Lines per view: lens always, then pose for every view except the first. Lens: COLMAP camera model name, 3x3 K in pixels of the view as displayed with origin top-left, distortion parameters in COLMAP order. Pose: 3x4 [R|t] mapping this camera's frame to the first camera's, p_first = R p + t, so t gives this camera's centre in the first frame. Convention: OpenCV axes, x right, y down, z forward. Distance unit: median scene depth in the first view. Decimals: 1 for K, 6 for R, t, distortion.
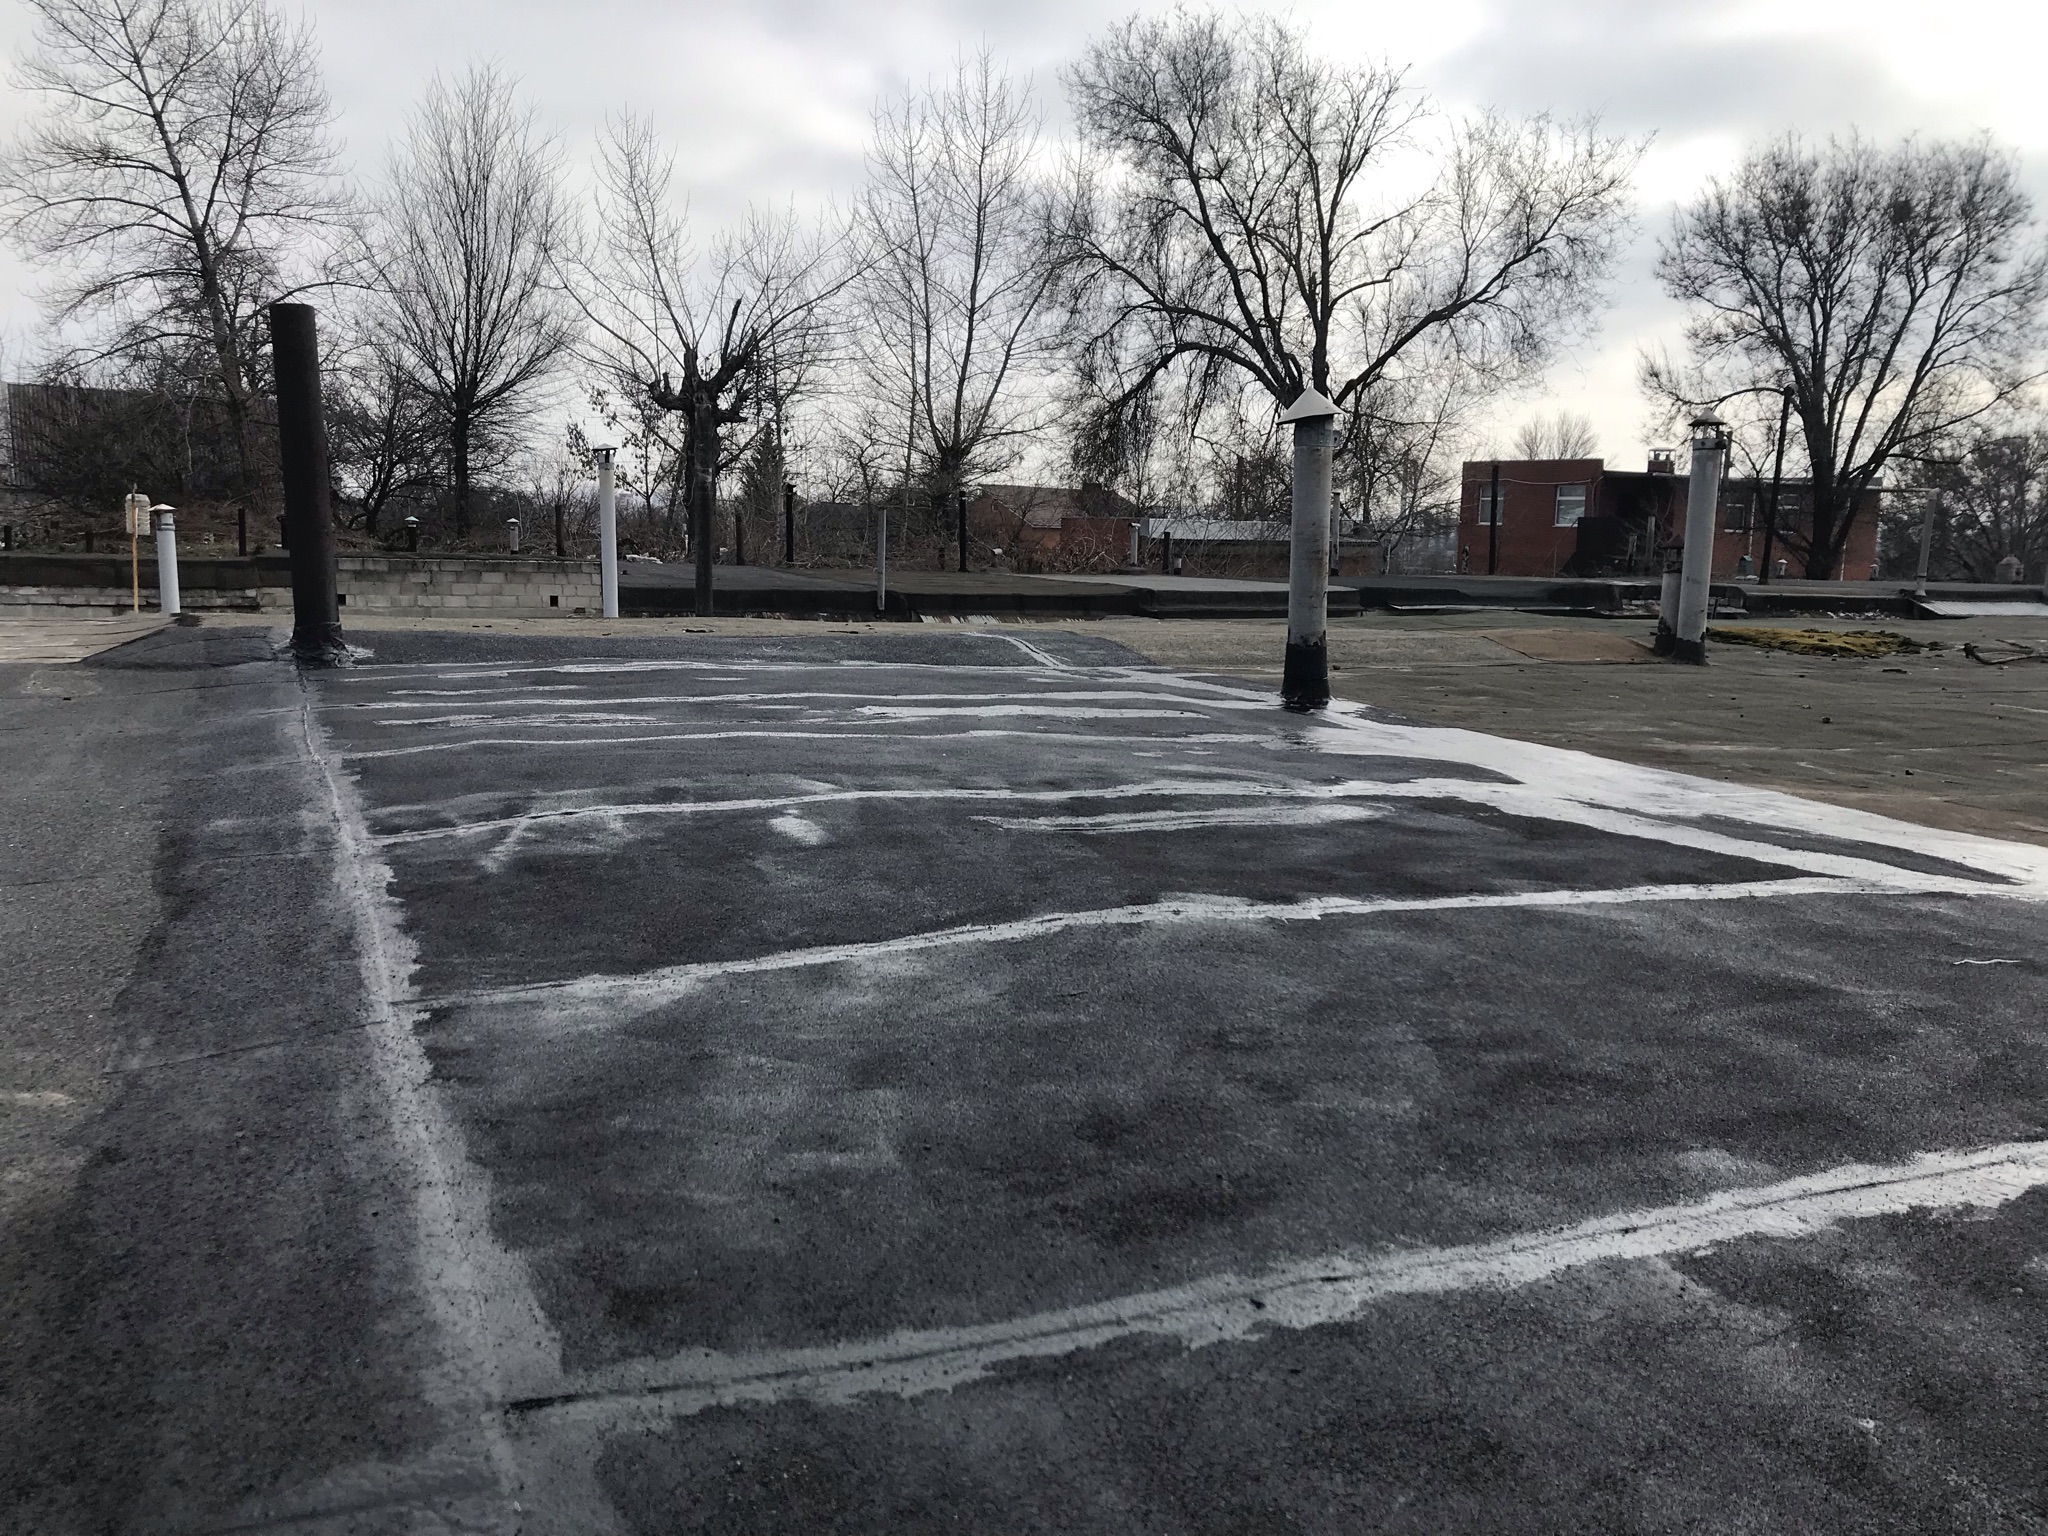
lens RADIAL K [[1588.3, 0, 936.7], [0, 1588.3, 776.8], [0, 0, 1]] dist [0.079979, -0.052917]
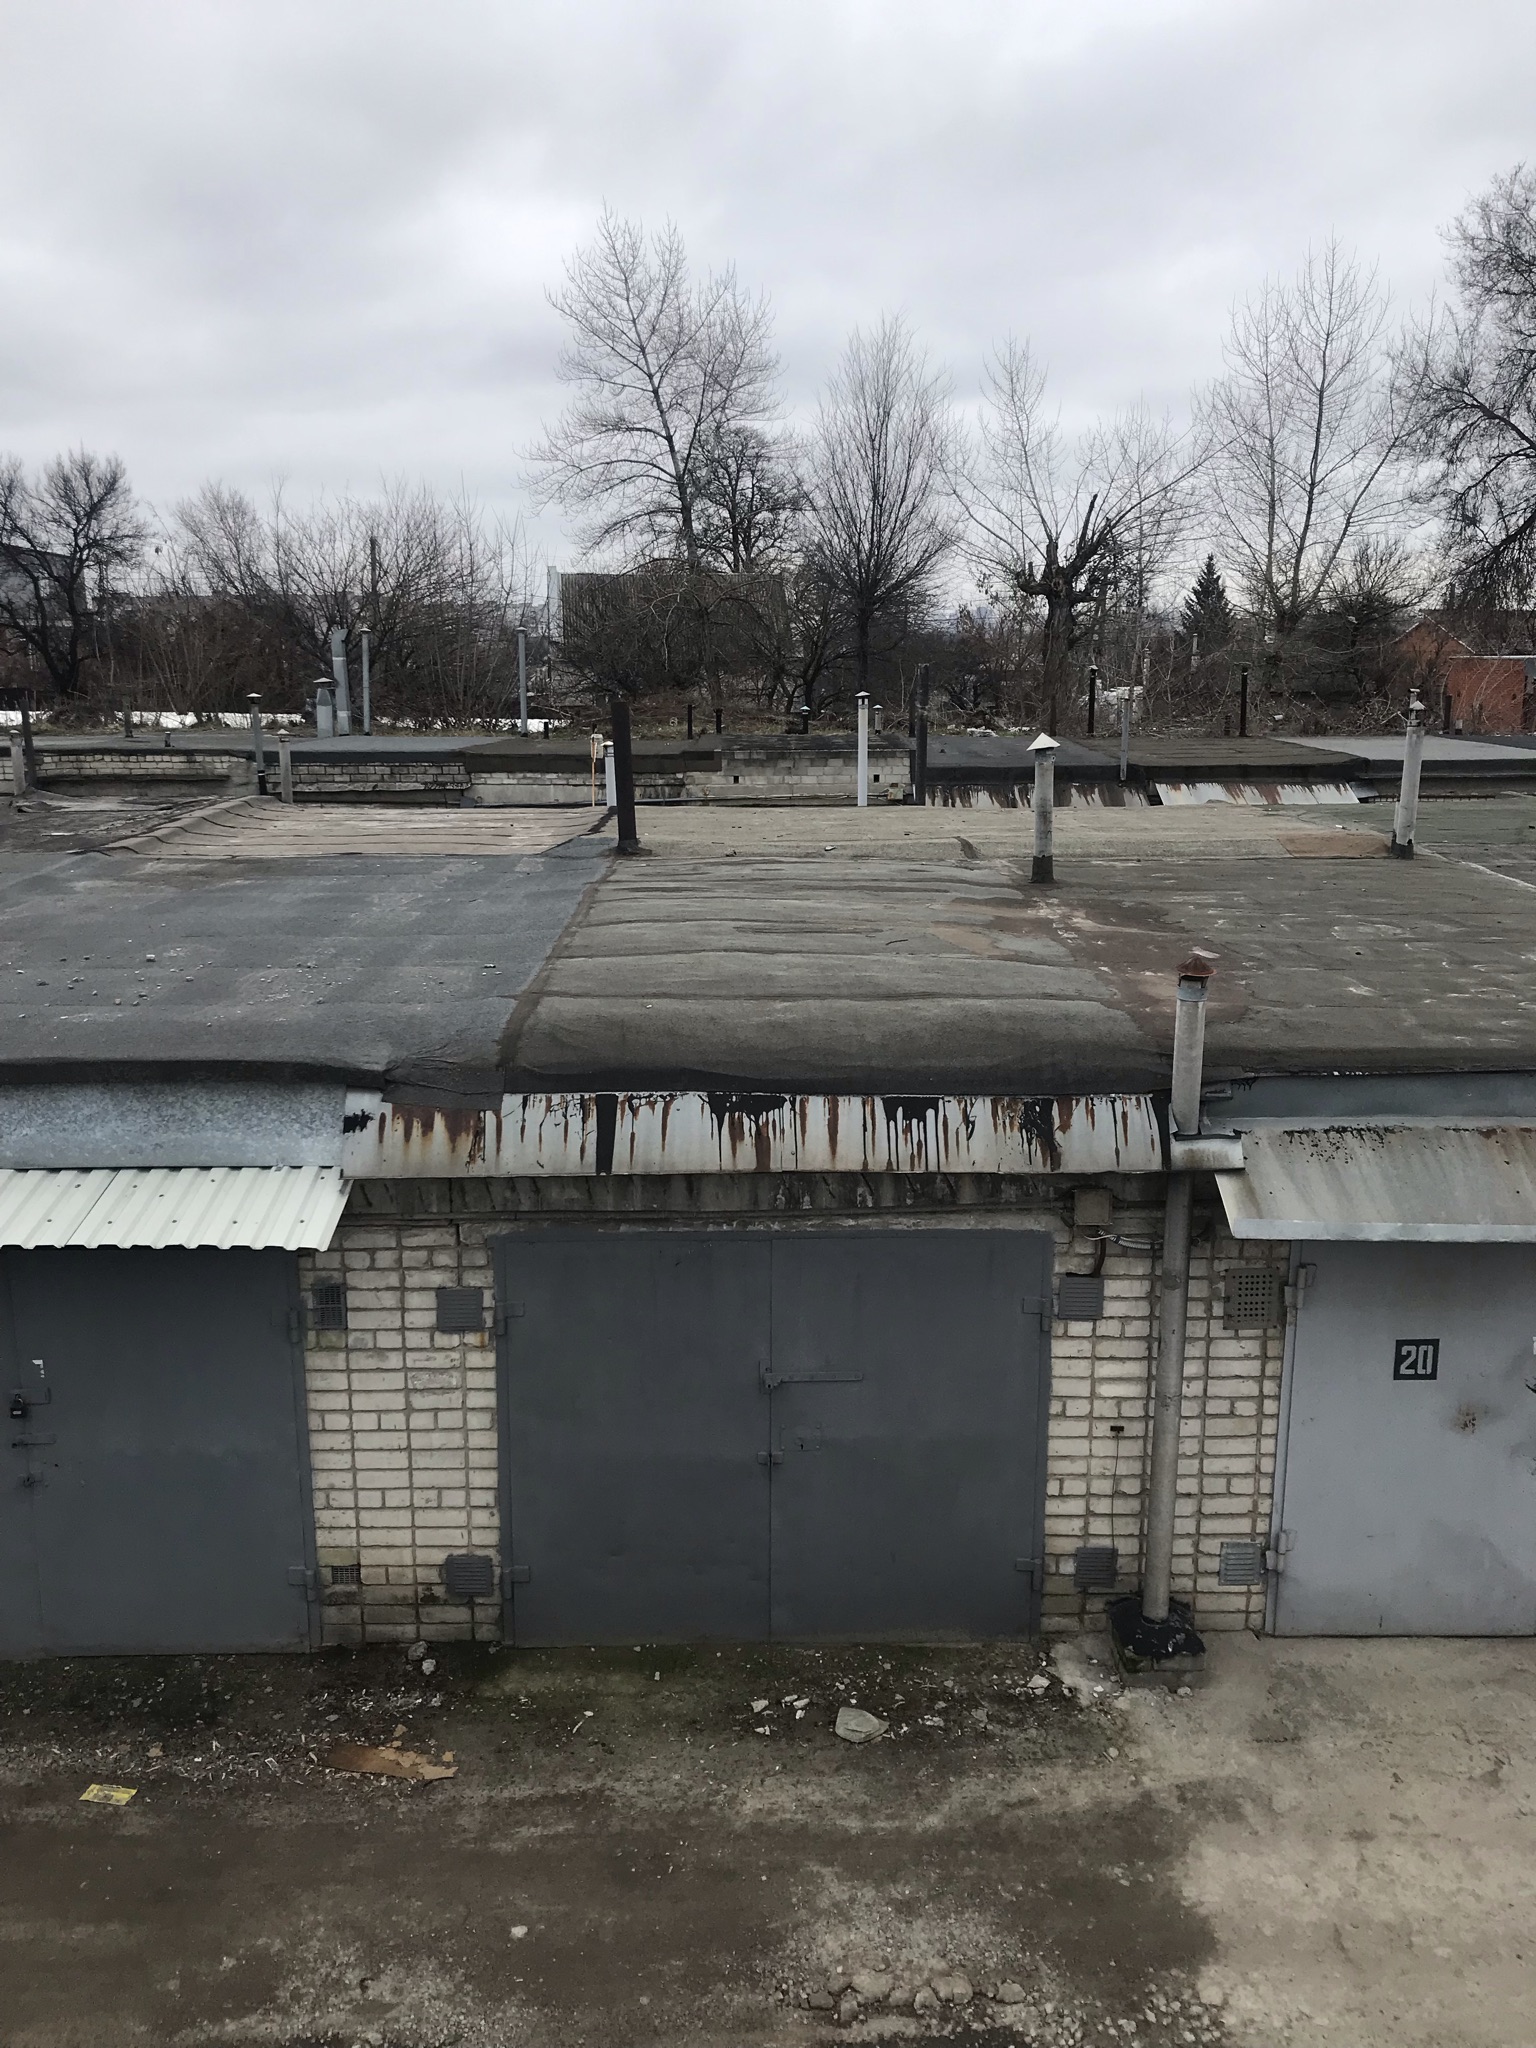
lens RADIAL K [[1682.2, 0, 768.0], [0, 1682.2, 1024.0], [0, 0, 1]] dist [0.040637, -0.082219]
pose [[0.919492, 0.049169, -0.390022, 0.154477], [-0.021670, 0.996978, 0.074599, -0.003338], [0.392512, -0.060141, 0.917779, -0.234307]]
